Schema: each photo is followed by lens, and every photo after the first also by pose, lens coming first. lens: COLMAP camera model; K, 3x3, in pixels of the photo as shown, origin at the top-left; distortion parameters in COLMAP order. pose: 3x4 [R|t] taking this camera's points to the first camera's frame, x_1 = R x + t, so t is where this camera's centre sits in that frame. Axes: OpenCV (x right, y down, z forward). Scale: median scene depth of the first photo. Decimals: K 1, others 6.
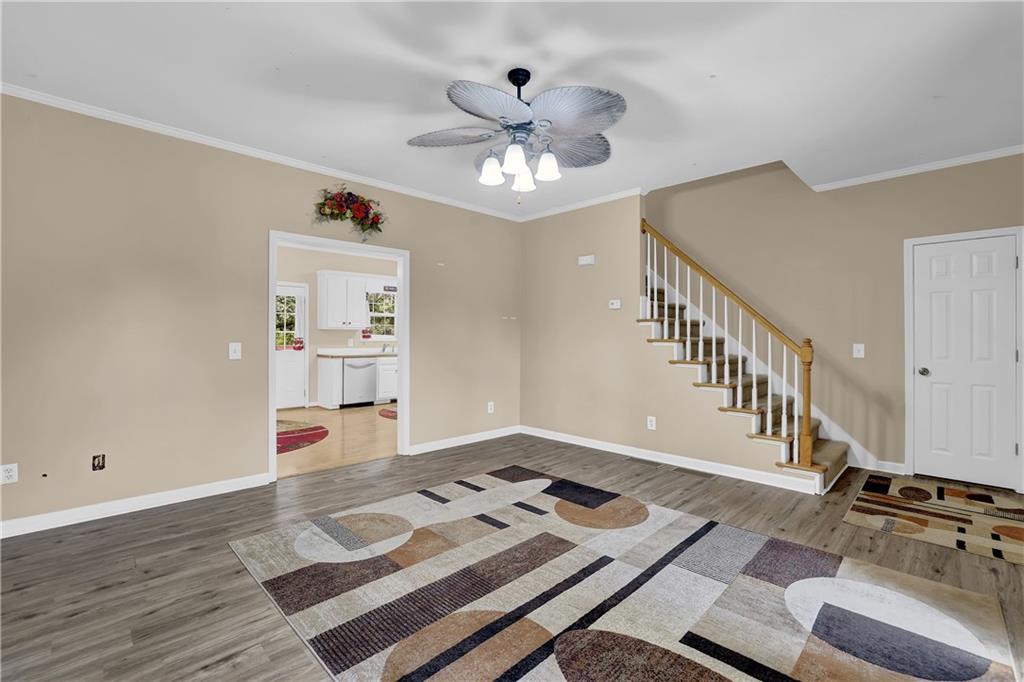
lens RADIAL K [[447.1, 0, 507.1], [0, 447.1, 343.9], [0, 0, 1]] dist [-0.050184, 0.019441]
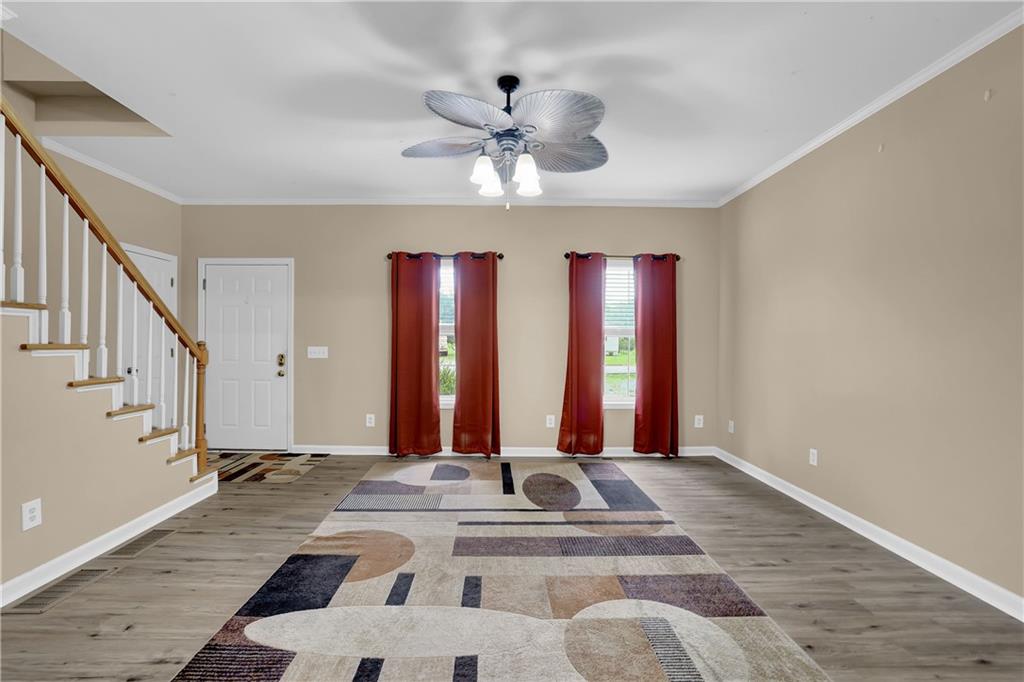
lens RADIAL K [[451.2, 0, 505.0], [0, 451.2, 345.0], [0, 0, 1]] dist [-0.047955, 0.019240]
pose [[-0.723588, -0.015334, 0.690062, -0.561429], [0.002831, 0.999679, 0.025183, -0.028096], [-0.690226, 0.020176, -0.723312, 1.437794]]
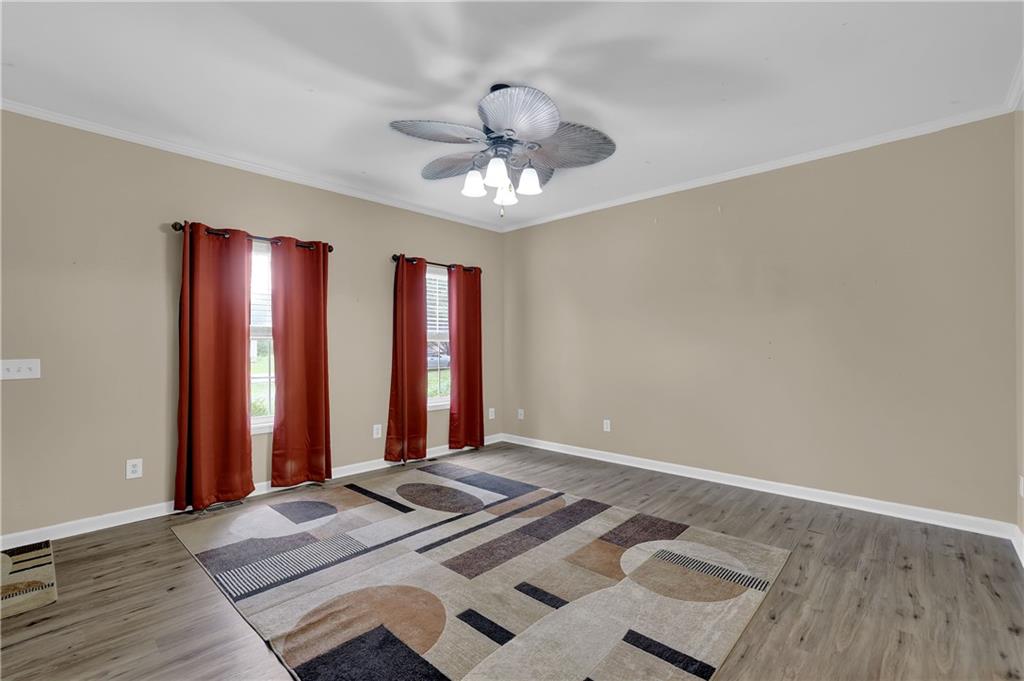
lens RADIAL K [[447.1, 0, 507.1], [0, 447.1, 343.4], [0, 0, 1]] dist [-0.050184, 0.019441]
pose [[-0.999099, -0.001525, -0.042414, 0.049458], [-0.002116, 0.999901, 0.013899, -0.031223], [0.042389, 0.013976, -0.999003, 1.667197]]
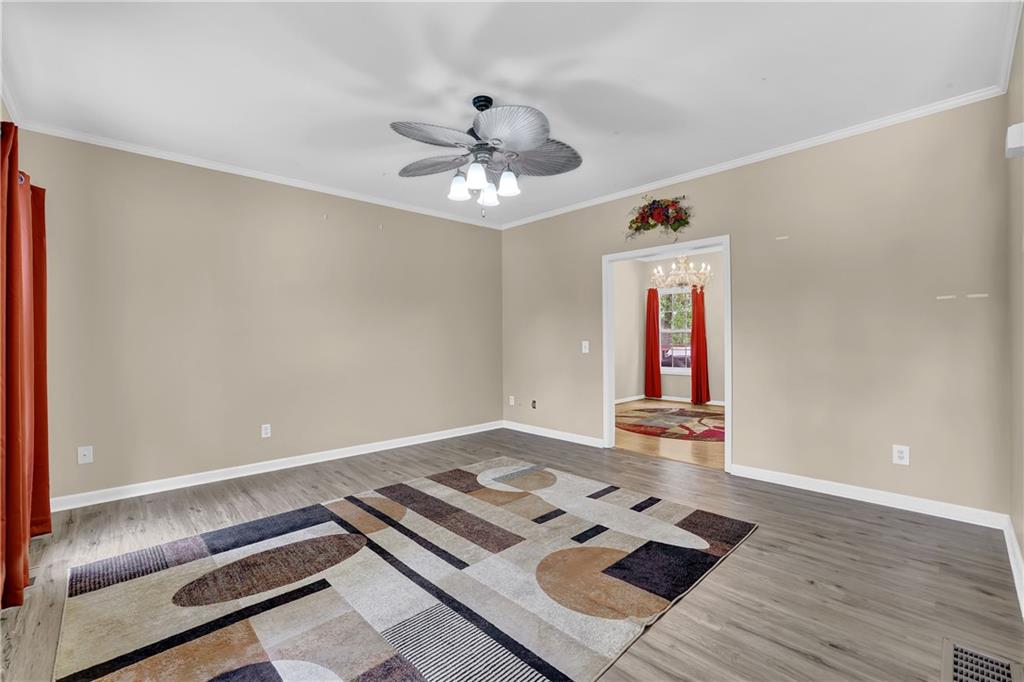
lens RADIAL K [[442.3, 0, 512.0], [0, 442.3, 341.0], [0, 0, 1]] dist [-0.035192, 0.000123]
pose [[-0.016411, 0.000363, -0.999865, 0.936165], [-0.009150, 0.999958, 0.000514, -0.000780], [0.999823, 0.009157, -0.016407, 0.893180]]
